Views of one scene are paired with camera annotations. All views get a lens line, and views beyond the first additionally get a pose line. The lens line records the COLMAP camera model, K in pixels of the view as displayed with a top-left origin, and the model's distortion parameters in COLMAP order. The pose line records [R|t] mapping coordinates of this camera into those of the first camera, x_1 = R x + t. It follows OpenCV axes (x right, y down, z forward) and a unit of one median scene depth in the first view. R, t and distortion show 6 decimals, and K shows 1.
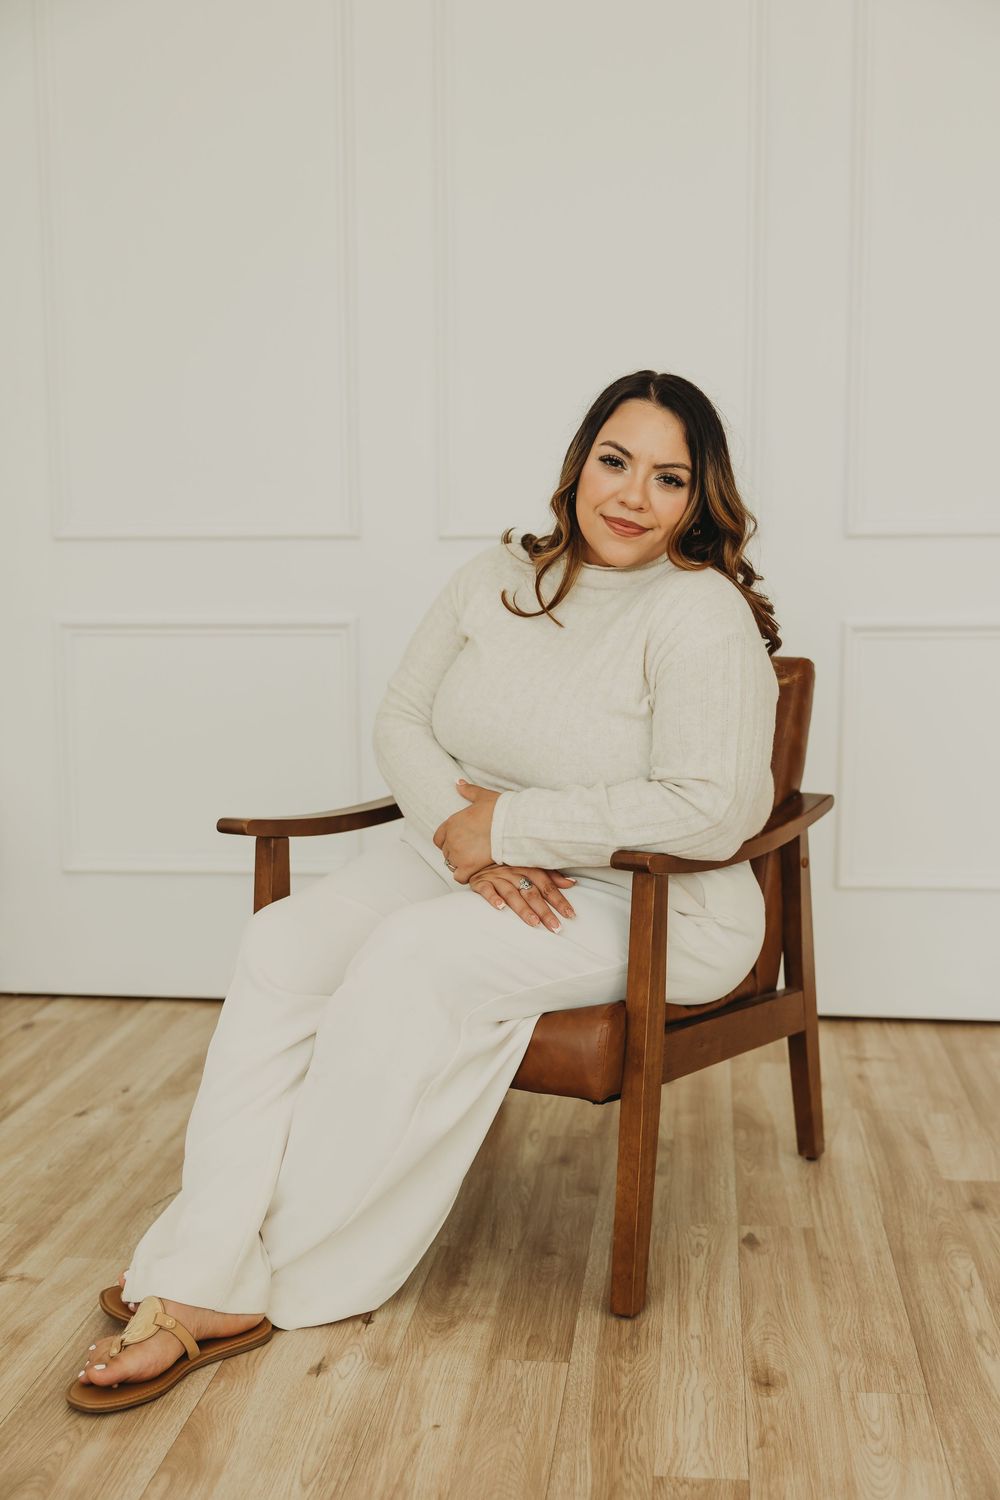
lens RADIAL K [[1758.5, 0, 553.3], [0, 1758.5, 754.1], [0, 0, 1]] dist [-0.000628, 0.000000]
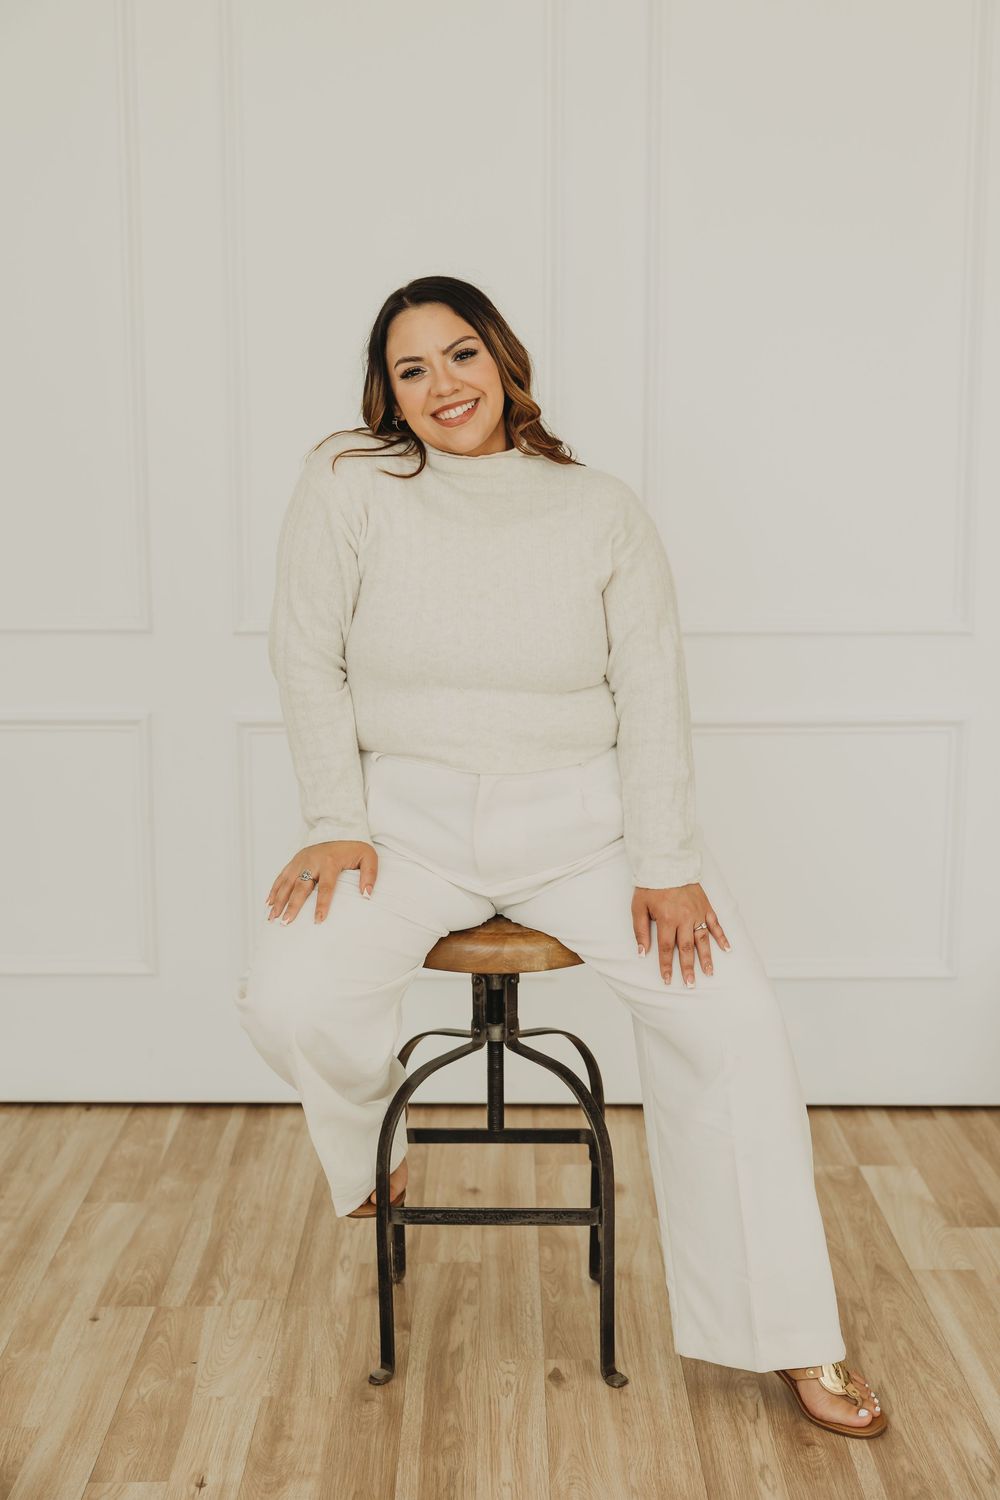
lens RADIAL K [[2108.8, 0, 568.7], [0, 2108.8, 695.8], [0, 0, 1]] dist [0.011772, 0.000000]
pose [[0.992606, -0.010699, 0.120905, -0.032276], [0.004612, 0.998713, 0.050509, -0.210009], [-0.121290, -0.049578, 0.991378, -0.262734]]
